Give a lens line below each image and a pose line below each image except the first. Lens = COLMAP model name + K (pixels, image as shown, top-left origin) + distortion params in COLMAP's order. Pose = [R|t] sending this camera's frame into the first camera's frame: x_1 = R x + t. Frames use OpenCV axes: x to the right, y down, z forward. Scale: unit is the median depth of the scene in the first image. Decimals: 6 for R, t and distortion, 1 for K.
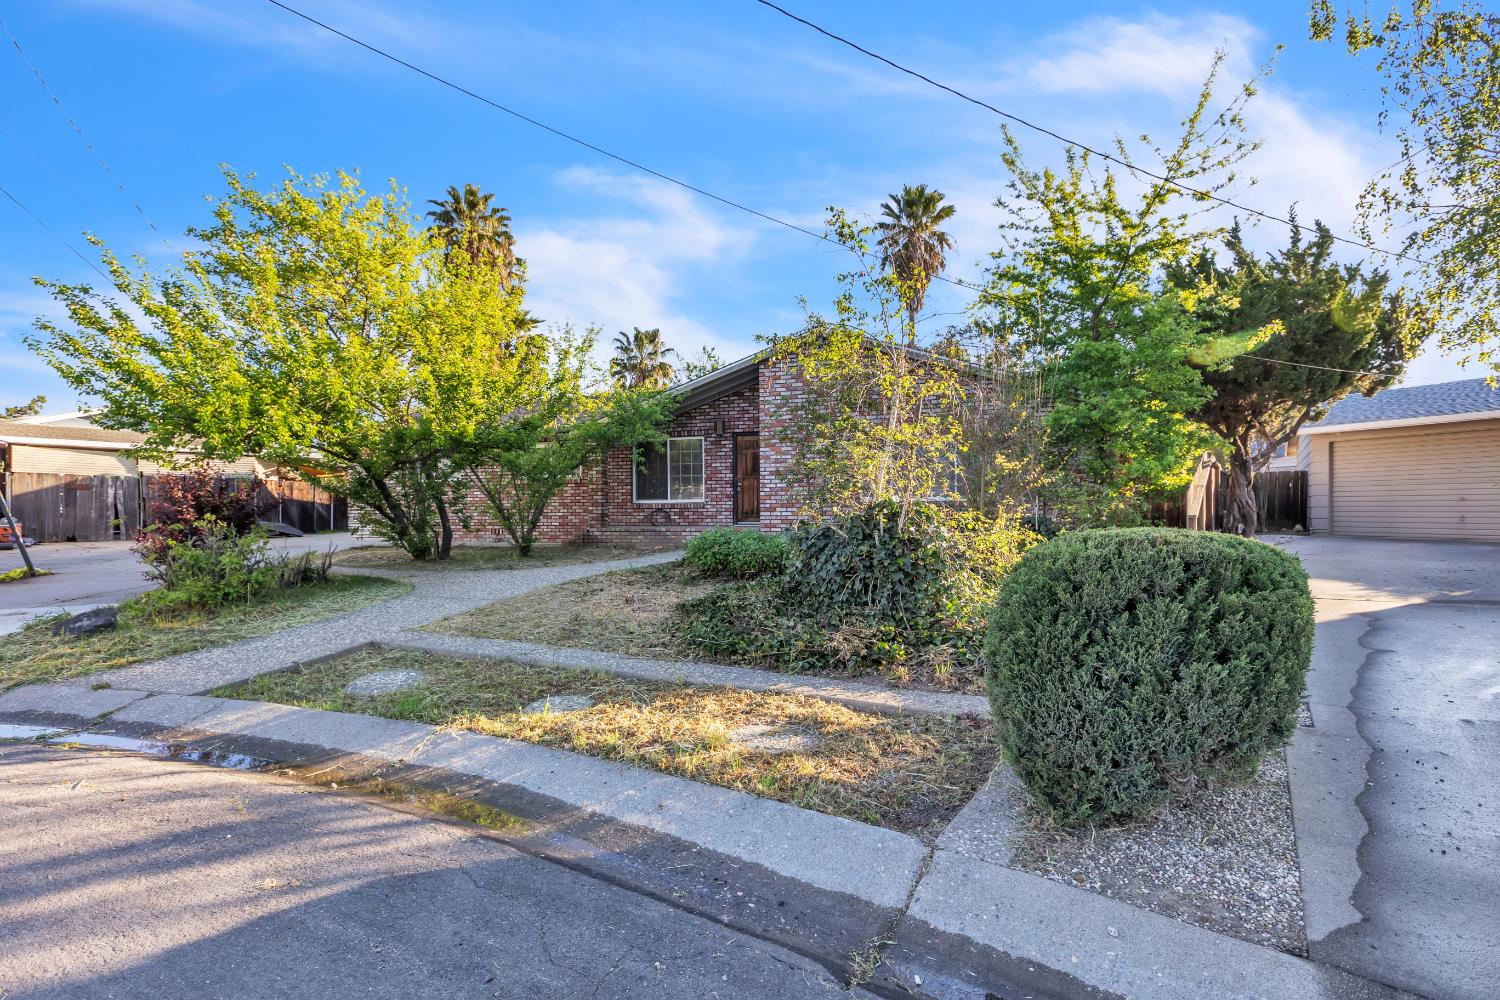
lens RADIAL K [[715.9, 0, 749.9], [0, 715.9, 502.8], [0, 0, 1]] dist [0.000699, -0.000004]
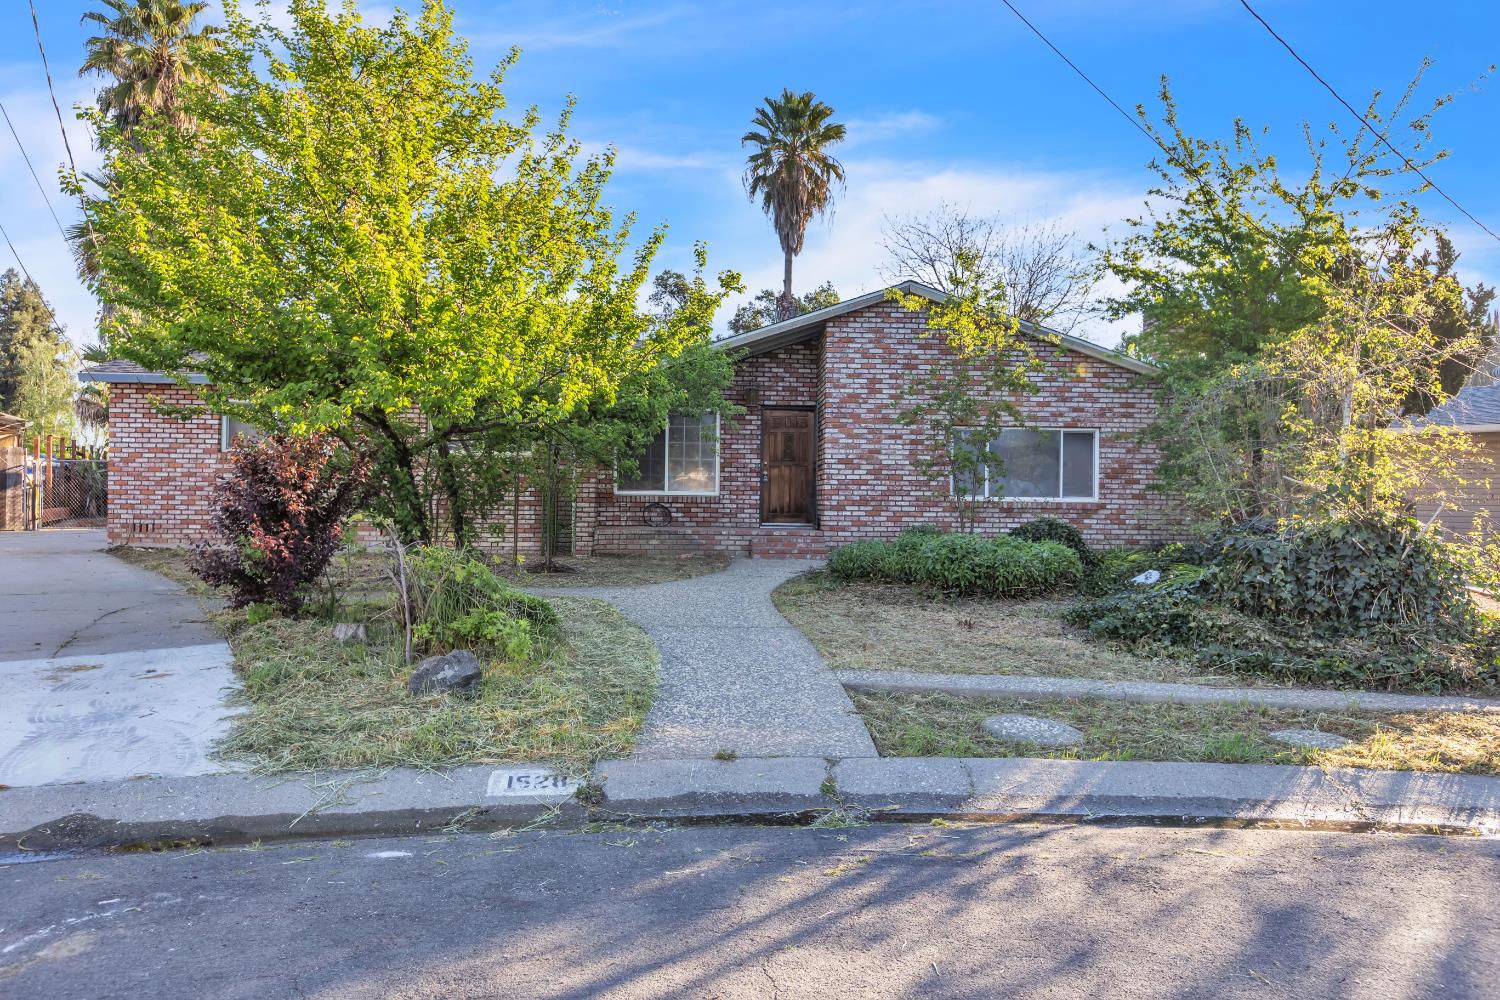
lens RADIAL K [[969.0, 0, 749.6], [0, 969.0, 500.4], [0, 0, 1]] dist [-0.000502, -0.001554]
pose [[0.943563, 0.019988, 0.330589, -0.362897], [-0.022944, 0.999724, 0.005043, -0.001548], [-0.330397, -0.012343, 0.943761, 0.027171]]
